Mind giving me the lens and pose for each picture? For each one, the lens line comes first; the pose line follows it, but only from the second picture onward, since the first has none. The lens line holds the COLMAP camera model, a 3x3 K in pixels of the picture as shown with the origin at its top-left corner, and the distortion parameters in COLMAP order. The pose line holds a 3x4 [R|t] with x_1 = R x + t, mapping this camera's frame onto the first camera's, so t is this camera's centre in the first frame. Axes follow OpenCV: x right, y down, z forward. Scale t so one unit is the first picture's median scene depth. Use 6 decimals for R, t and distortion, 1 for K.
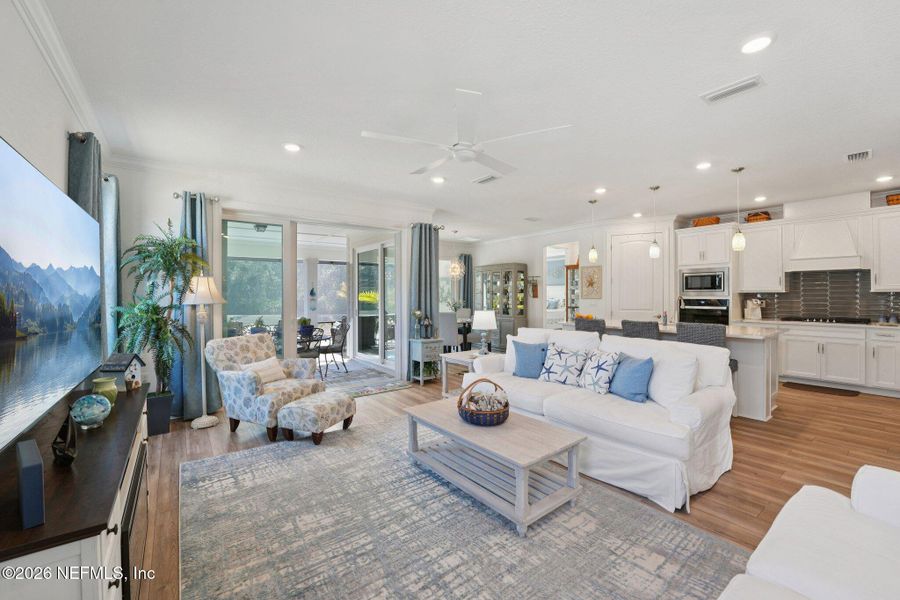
lens RADIAL K [[366.7, 0, 442.8], [0, 366.7, 297.9], [0, 0, 1]] dist [-0.028181, 0.003967]
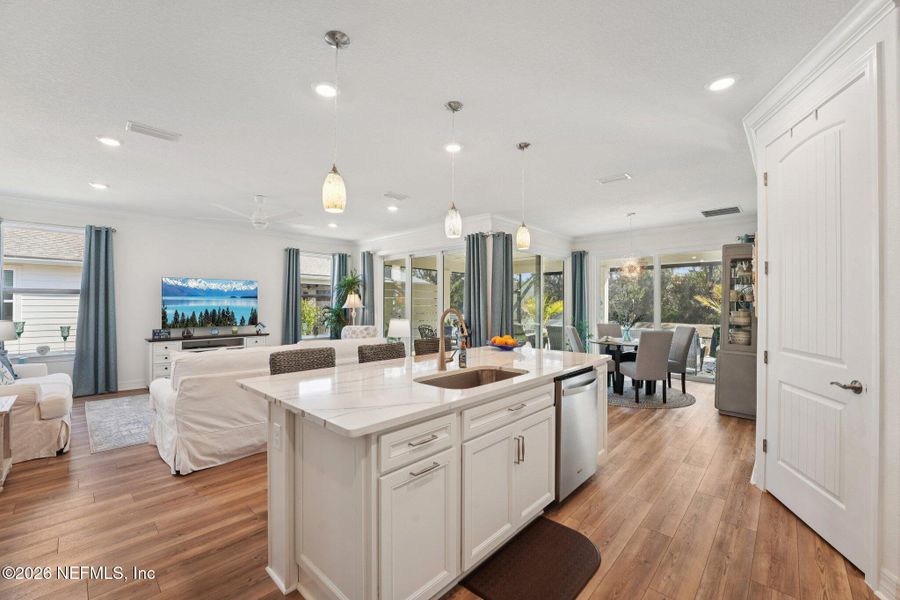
lens RADIAL K [[366.7, 0, 446.5], [0, 366.7, 297.5], [0, 0, 1]] dist [-0.028181, 0.003967]
pose [[0.176164, -0.015704, -0.984236, 0.957571], [-0.011984, 0.999764, -0.018097, -0.008724], [0.984288, 0.014983, 0.175935, 0.774439]]
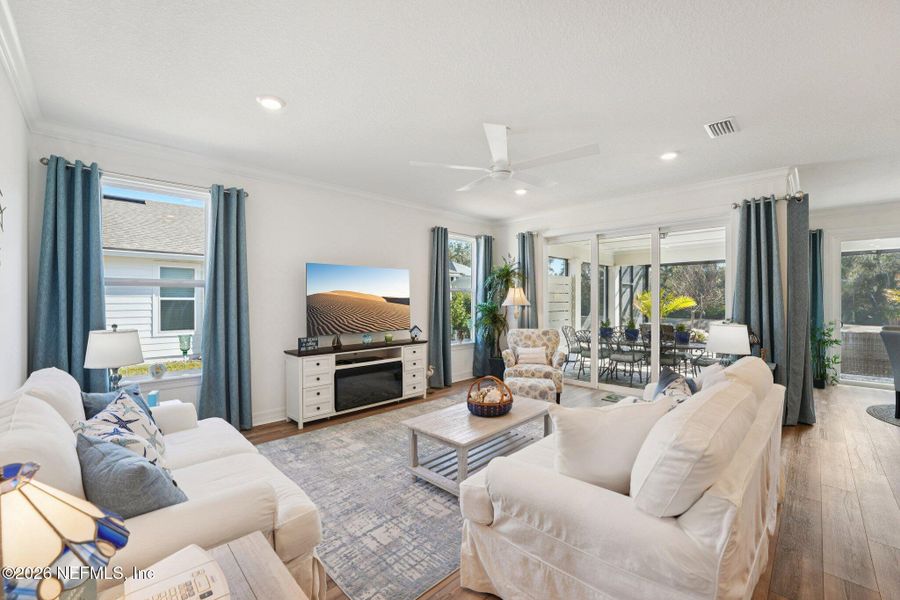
lens RADIAL K [[366.7, 0, 449.4], [0, 366.7, 296.8], [0, 0, 1]] dist [-0.028181, 0.003967]
pose [[0.141546, -0.005108, -0.989918, 0.563318], [-0.009141, 0.999937, -0.006467, -0.005837], [0.989889, 0.009964, 0.141491, 0.334553]]
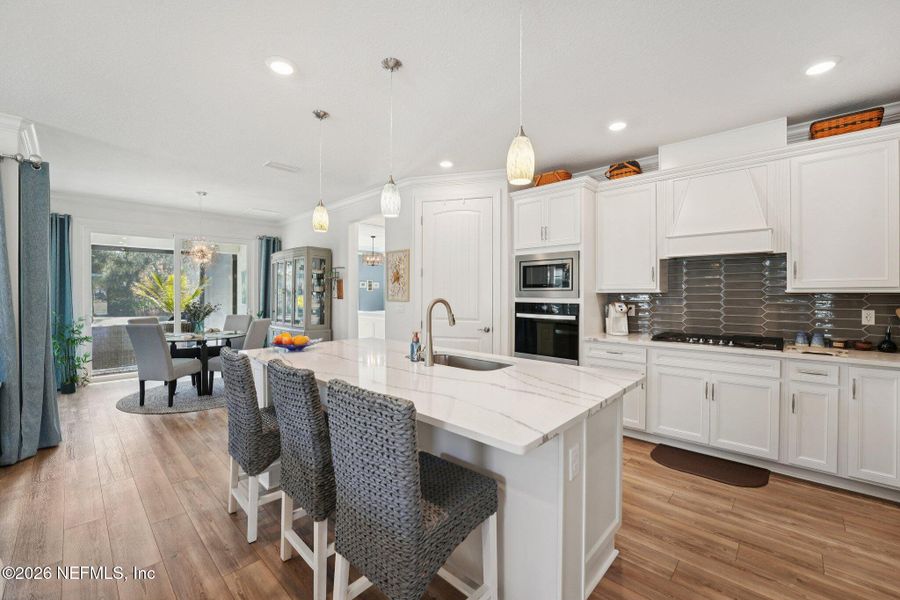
lens RADIAL K [[366.7, 0, 444.7], [0, 366.7, 300.5], [0, 0, 1]] dist [-0.028181, 0.003967]
pose [[0.984964, -0.000457, 0.172761, 0.493249], [-0.001450, 0.999939, 0.010908, -0.007814], [-0.172756, -0.010995, 0.984903, 0.460461]]
